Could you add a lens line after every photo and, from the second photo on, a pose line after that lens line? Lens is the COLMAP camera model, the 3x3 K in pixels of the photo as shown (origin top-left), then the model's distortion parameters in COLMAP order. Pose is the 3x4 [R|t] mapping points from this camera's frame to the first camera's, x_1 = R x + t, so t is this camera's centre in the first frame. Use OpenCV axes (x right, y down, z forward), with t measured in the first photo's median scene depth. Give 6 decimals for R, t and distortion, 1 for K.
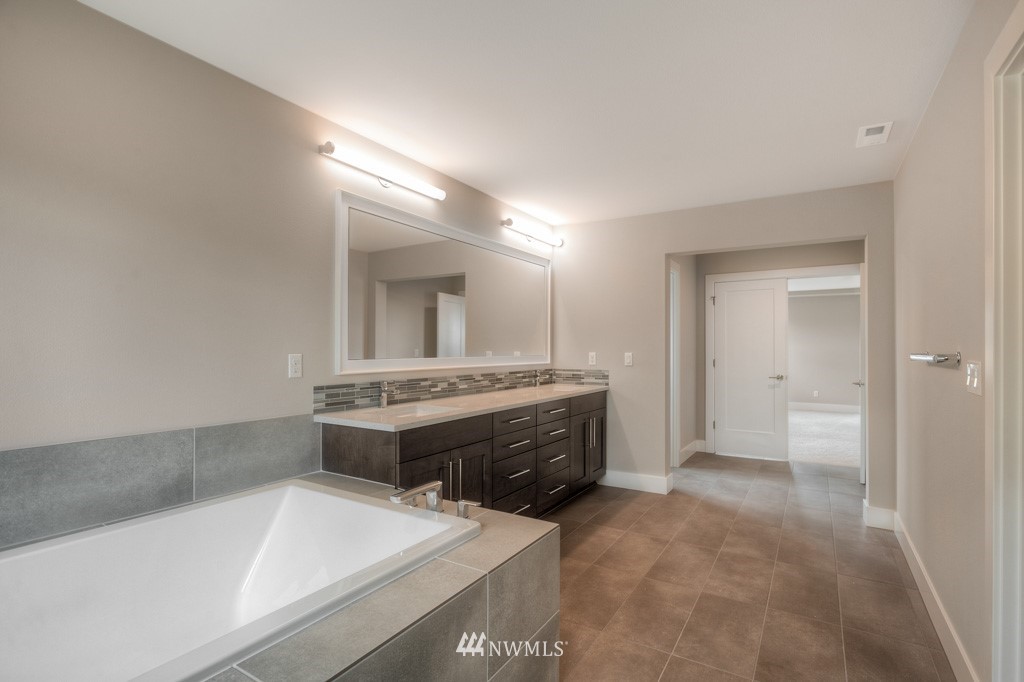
lens RADIAL K [[492.8, 0, 518.9], [0, 492.8, 341.7], [0, 0, 1]] dist [-0.002840, -0.000430]
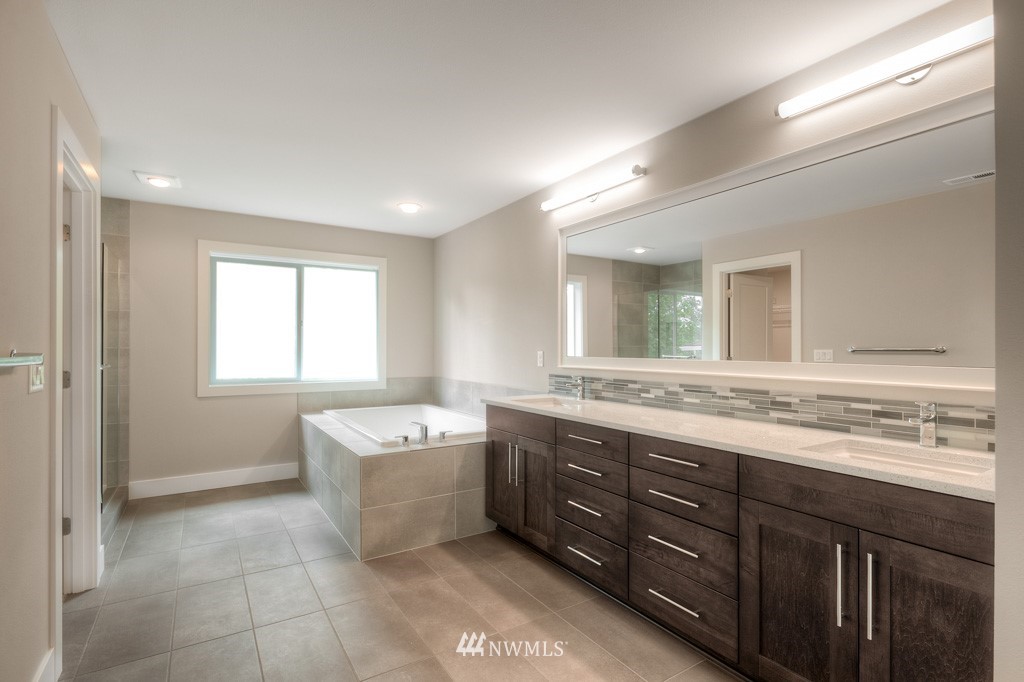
lens RADIAL K [[492.8, 0, 508.7], [0, 492.8, 346.7], [0, 0, 1]] dist [-0.002840, -0.000430]
pose [[-0.443439, -0.004439, -0.896294, 0.736518], [0.009651, 0.999906, -0.009727, 0.019087], [0.896253, -0.012963, -0.443354, 1.217337]]
